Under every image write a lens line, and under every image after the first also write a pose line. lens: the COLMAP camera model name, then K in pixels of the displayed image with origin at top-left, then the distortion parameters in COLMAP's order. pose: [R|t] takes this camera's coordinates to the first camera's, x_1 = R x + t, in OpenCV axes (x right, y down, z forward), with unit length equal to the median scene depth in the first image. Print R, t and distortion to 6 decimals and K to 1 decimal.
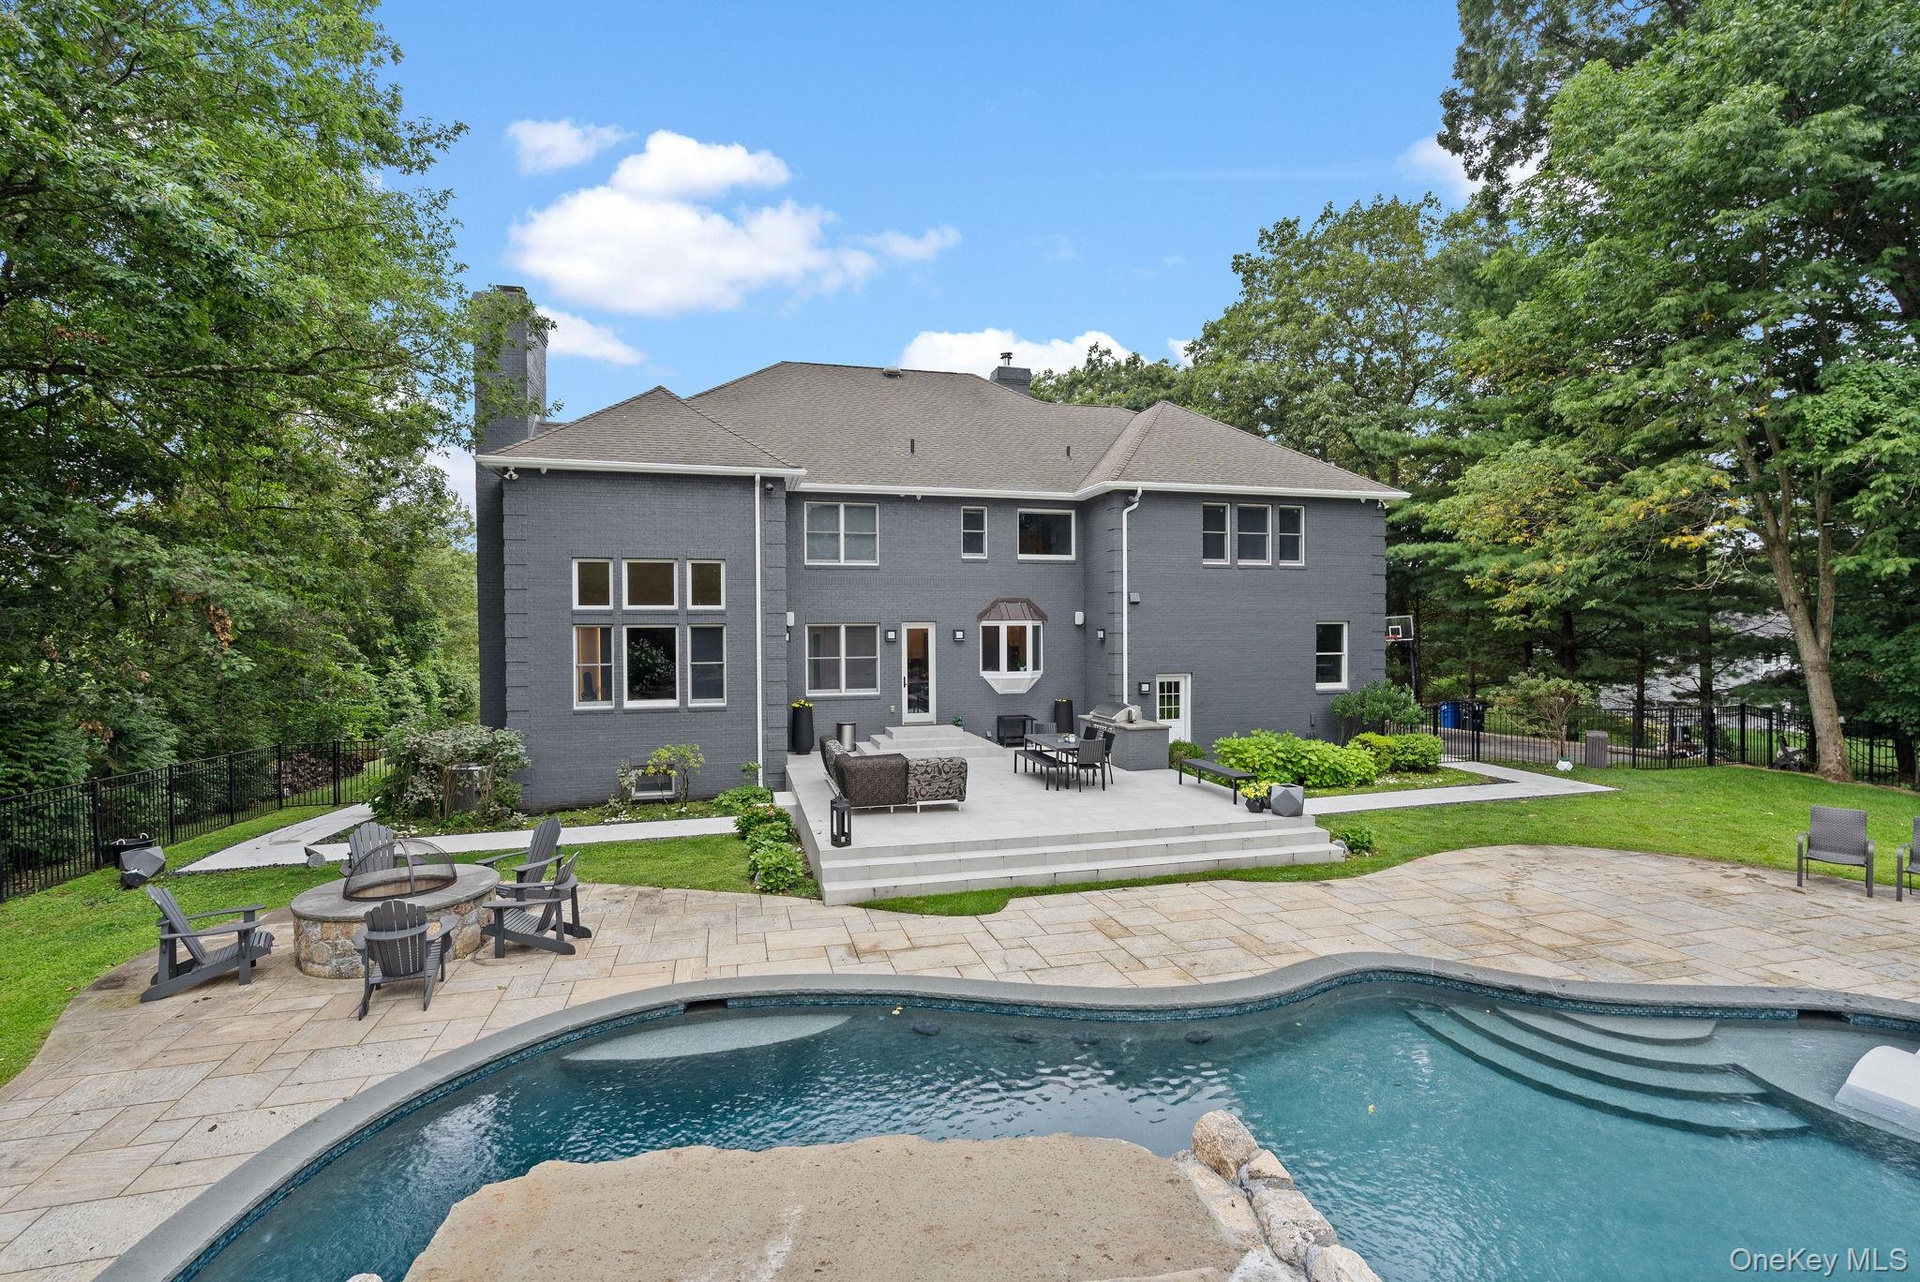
lens RADIAL K [[880.5, 0, 959.7], [0, 880.5, 617.5], [0, 0, 1]] dist [-0.001111, 0.000419]
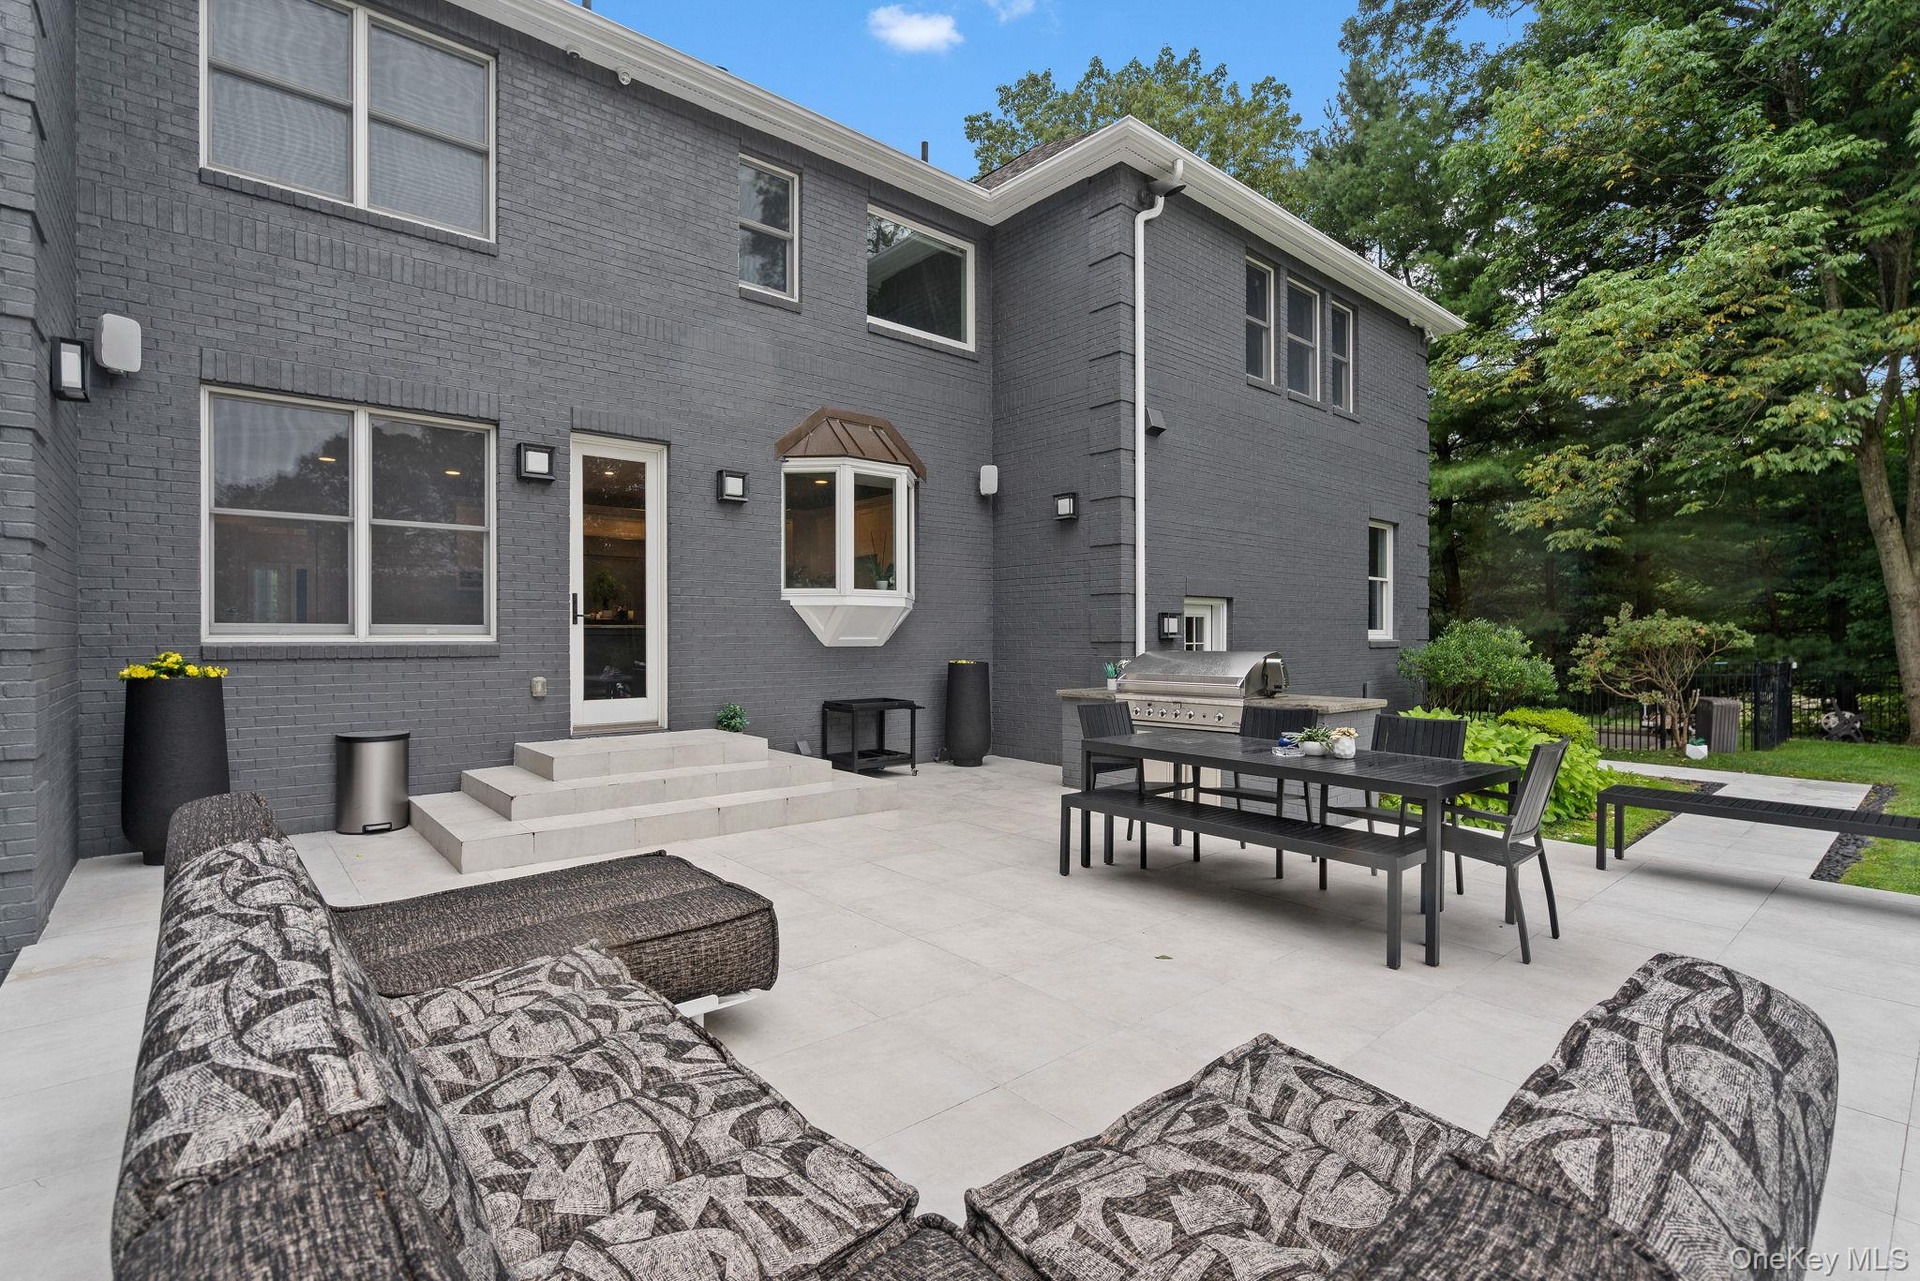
lens RADIAL K [[887.9, 0, 960.0], [0, 887.9, 640.5], [0, 0, 1]] dist [-0.002021, 0.000129]
pose [[0.891841, 0.002372, 0.452342, -0.084616], [-0.006184, 0.999957, 0.006948, 0.081602], [-0.452306, -0.008993, 0.891817, 0.619778]]
